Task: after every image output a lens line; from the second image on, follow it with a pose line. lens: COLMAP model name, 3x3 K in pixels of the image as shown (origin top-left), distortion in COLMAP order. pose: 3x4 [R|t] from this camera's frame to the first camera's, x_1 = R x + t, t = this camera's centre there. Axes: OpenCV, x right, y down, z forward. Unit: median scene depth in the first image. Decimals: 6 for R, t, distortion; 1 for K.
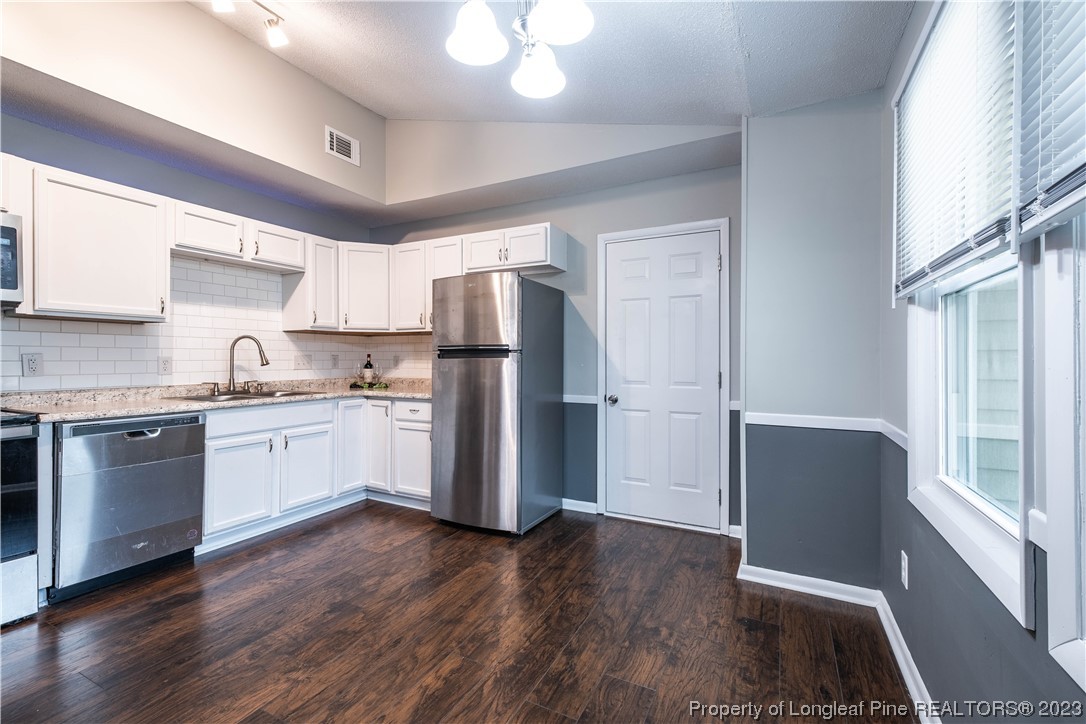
lens RADIAL K [[521.5, 0, 554.6], [0, 521.5, 358.3], [0, 0, 1]] dist [0.021165, -0.008200]
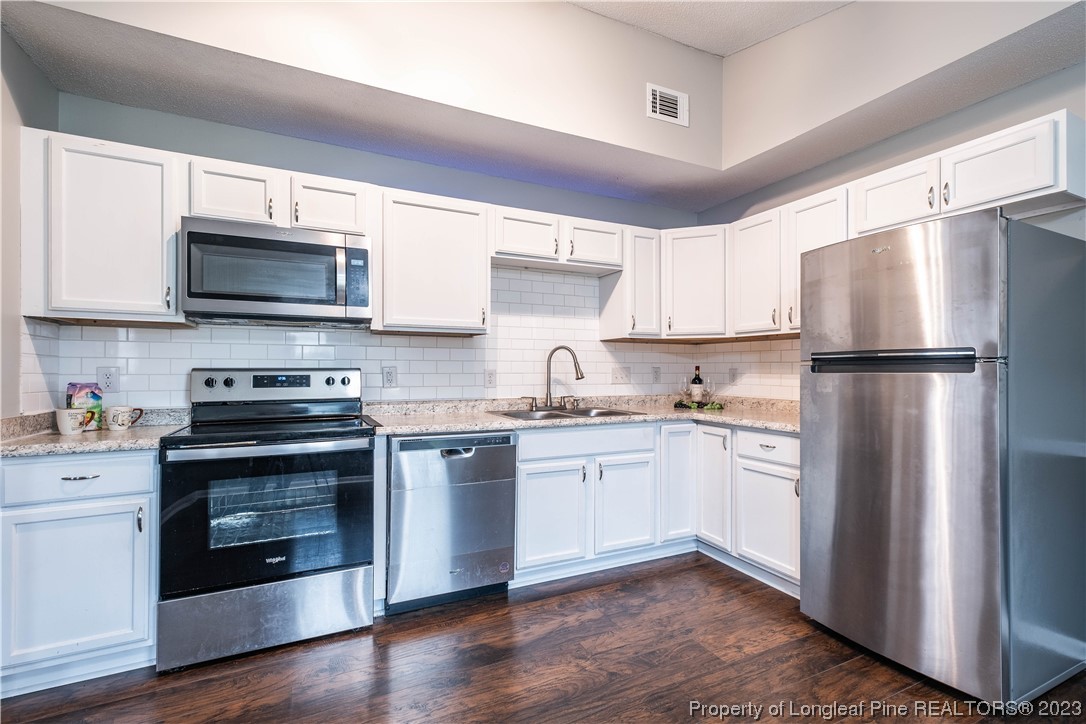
lens RADIAL K [[465.3, 0, 496.7], [0, 465.3, 366.0], [0, 0, 1]] dist [0.015290, -0.000225]
pose [[0.749185, -0.003795, -0.662350, -0.140583], [-0.001470, 0.999972, -0.007392, -0.002867], [0.662359, 0.006512, 0.749158, 0.325906]]
